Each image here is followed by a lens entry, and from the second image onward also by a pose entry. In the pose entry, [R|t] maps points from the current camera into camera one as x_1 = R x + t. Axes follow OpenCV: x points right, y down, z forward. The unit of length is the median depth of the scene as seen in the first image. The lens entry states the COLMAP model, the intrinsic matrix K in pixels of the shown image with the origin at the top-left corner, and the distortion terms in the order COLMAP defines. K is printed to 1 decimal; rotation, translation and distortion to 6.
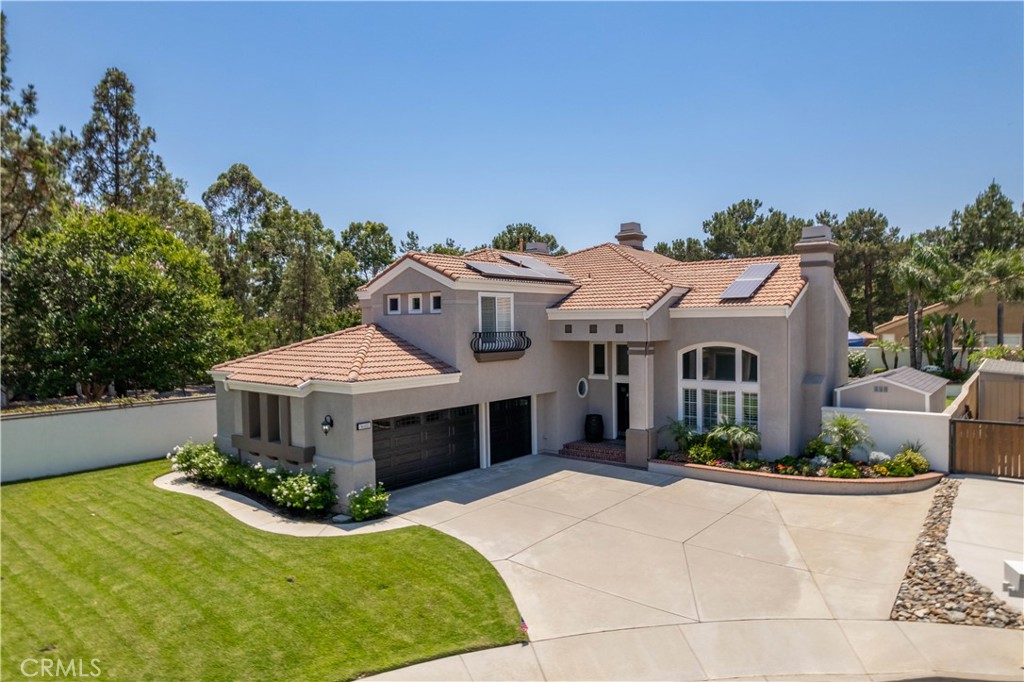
lens RADIAL K [[654.7, 0, 508.8], [0, 654.7, 342.7], [0, 0, 1]] dist [-0.069605, 0.060638]
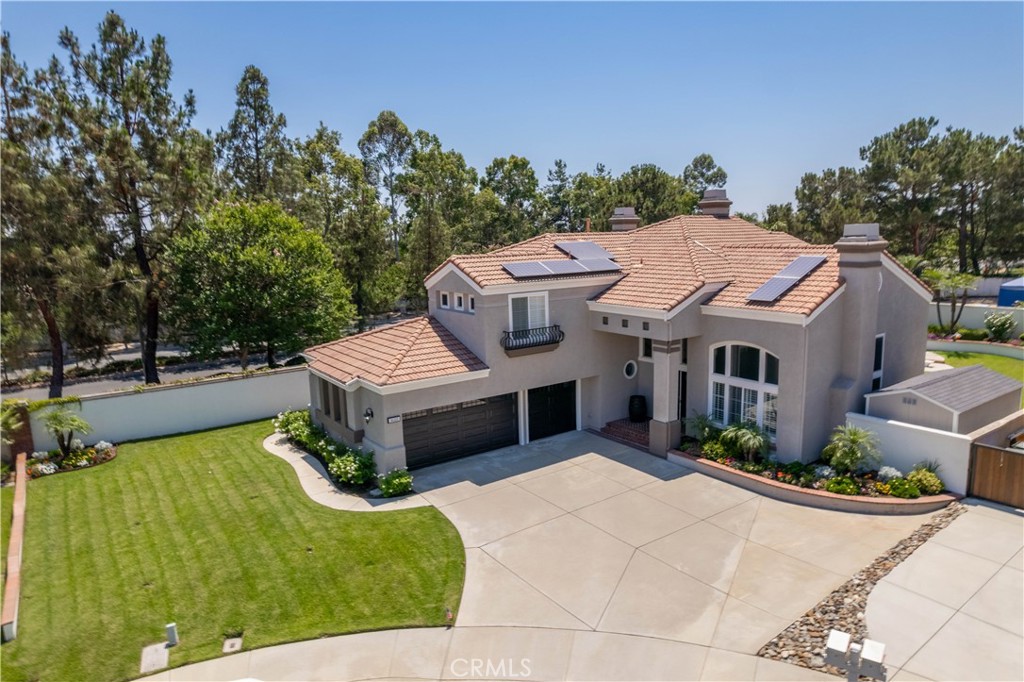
lens RADIAL K [[654.7, 0, 507.1], [0, 654.7, 342.4], [0, 0, 1]] dist [-0.069605, 0.060638]
pose [[0.961965, 0.031311, -0.271371, 0.263609], [0.007162, 0.990177, 0.139635, -0.157824], [0.273078, -0.136268, 0.952292, -0.071007]]
